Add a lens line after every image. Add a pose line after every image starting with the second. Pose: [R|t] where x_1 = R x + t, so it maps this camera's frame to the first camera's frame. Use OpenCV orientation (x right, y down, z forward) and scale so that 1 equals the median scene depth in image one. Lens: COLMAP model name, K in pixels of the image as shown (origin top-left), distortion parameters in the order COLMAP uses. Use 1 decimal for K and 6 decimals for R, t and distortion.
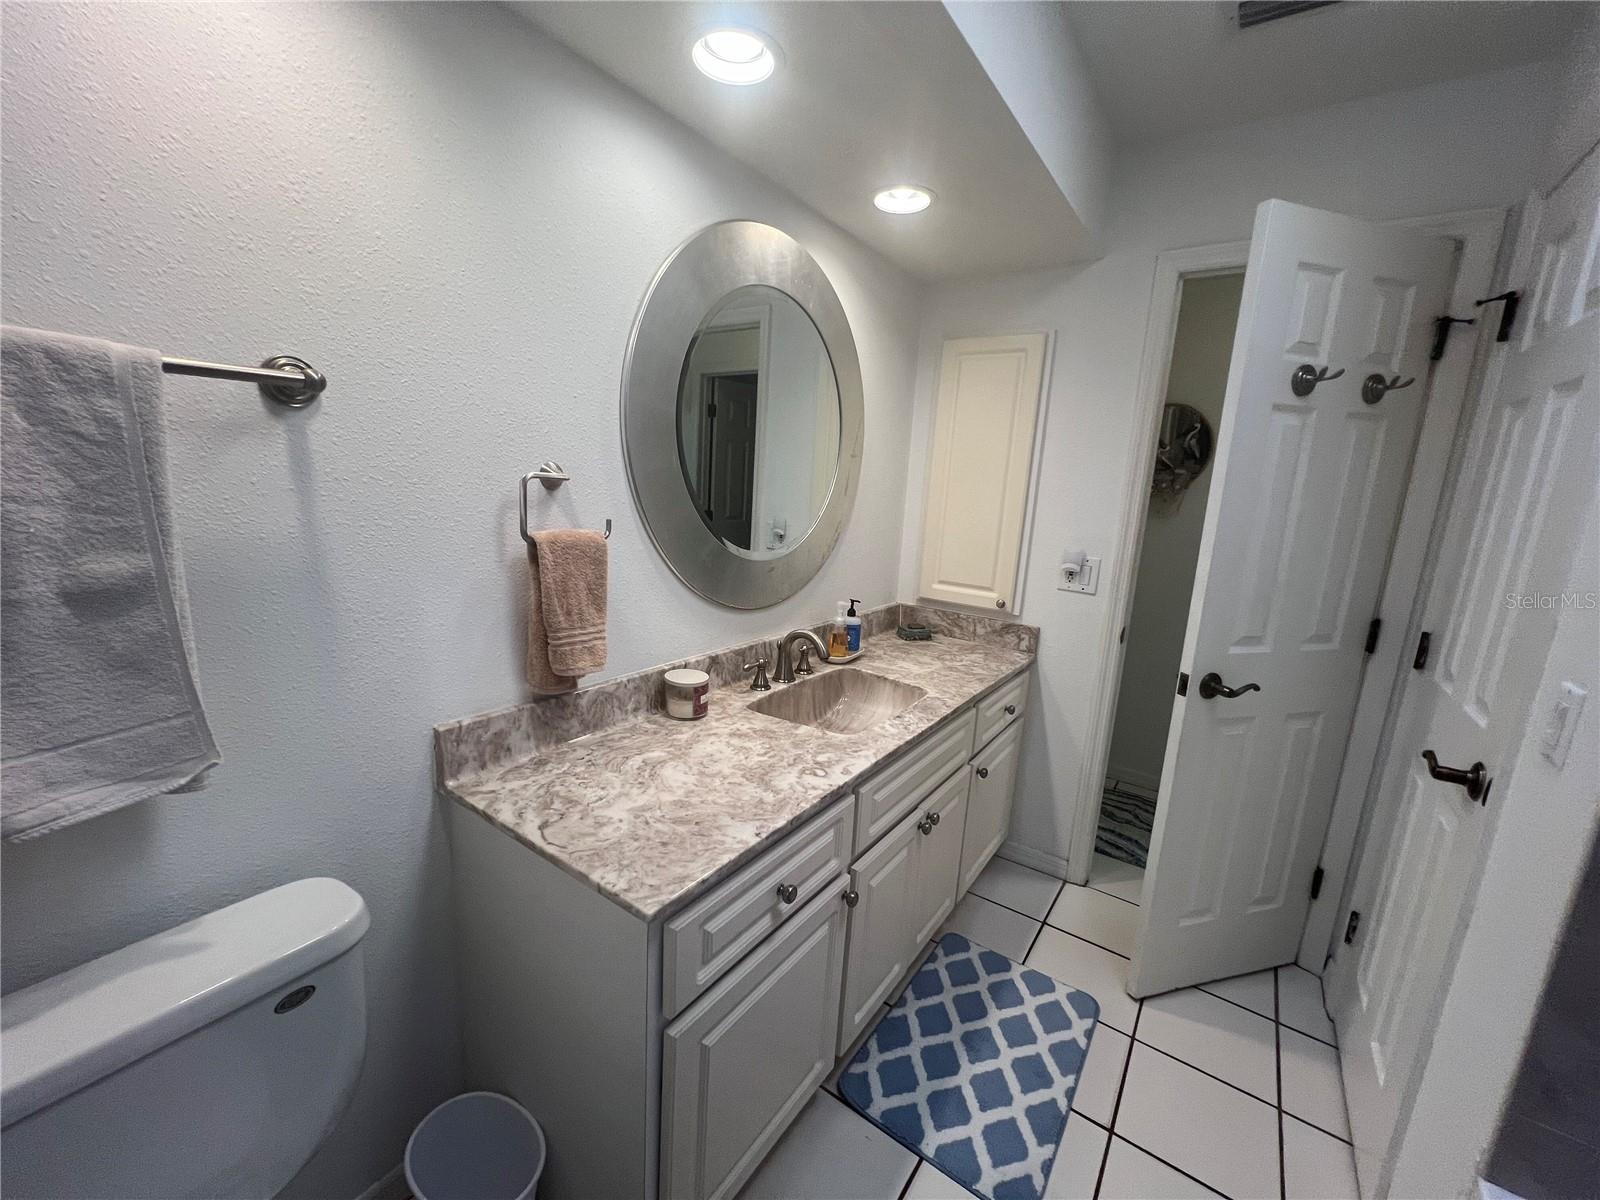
lens RADIAL K [[637.3, 0, 800.8], [0, 637.3, 599.6], [0, 0, 1]] dist [-0.000850, 0.000393]
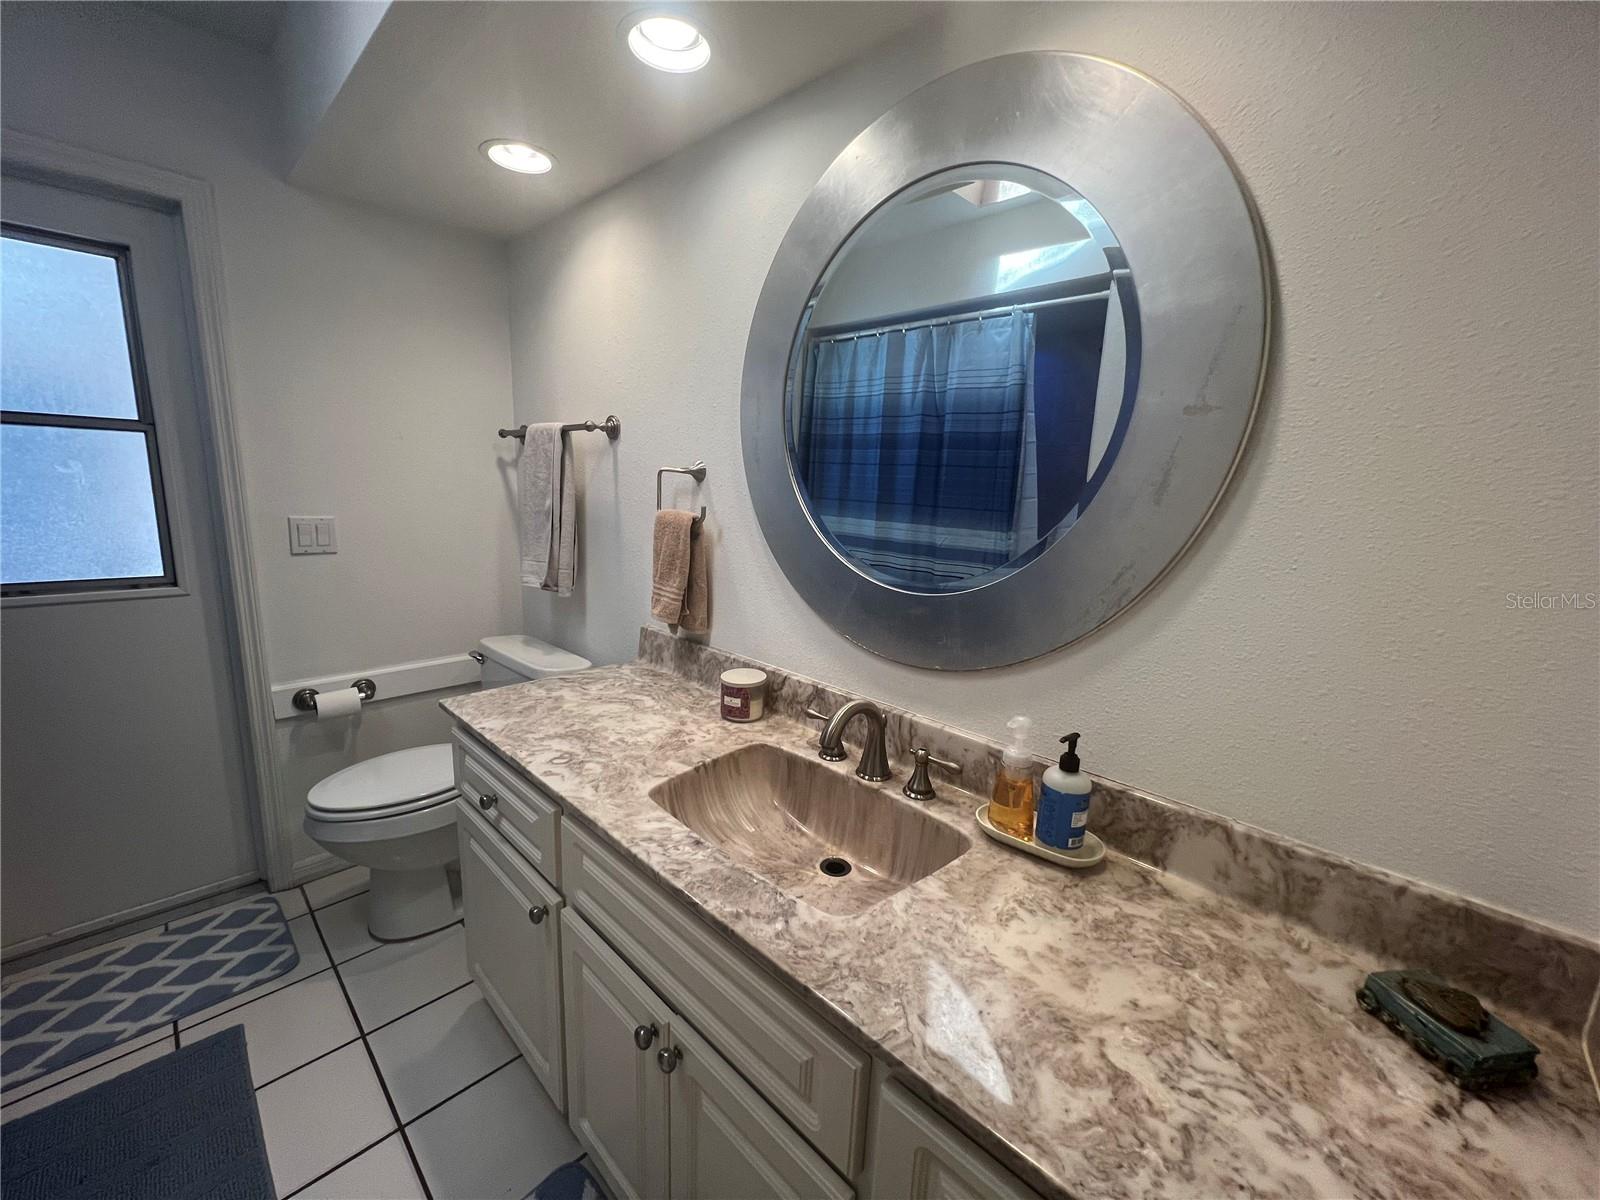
lens RADIAL K [[637.3, 0, 799.6], [0, 637.3, 604.4], [0, 0, 1]] dist [-0.000850, 0.000393]
pose [[-0.142253, 0.133159, -0.980833, 0.778967], [-0.232759, 0.958624, 0.163902, -0.169263], [0.962074, 0.251614, -0.105374, 1.226430]]
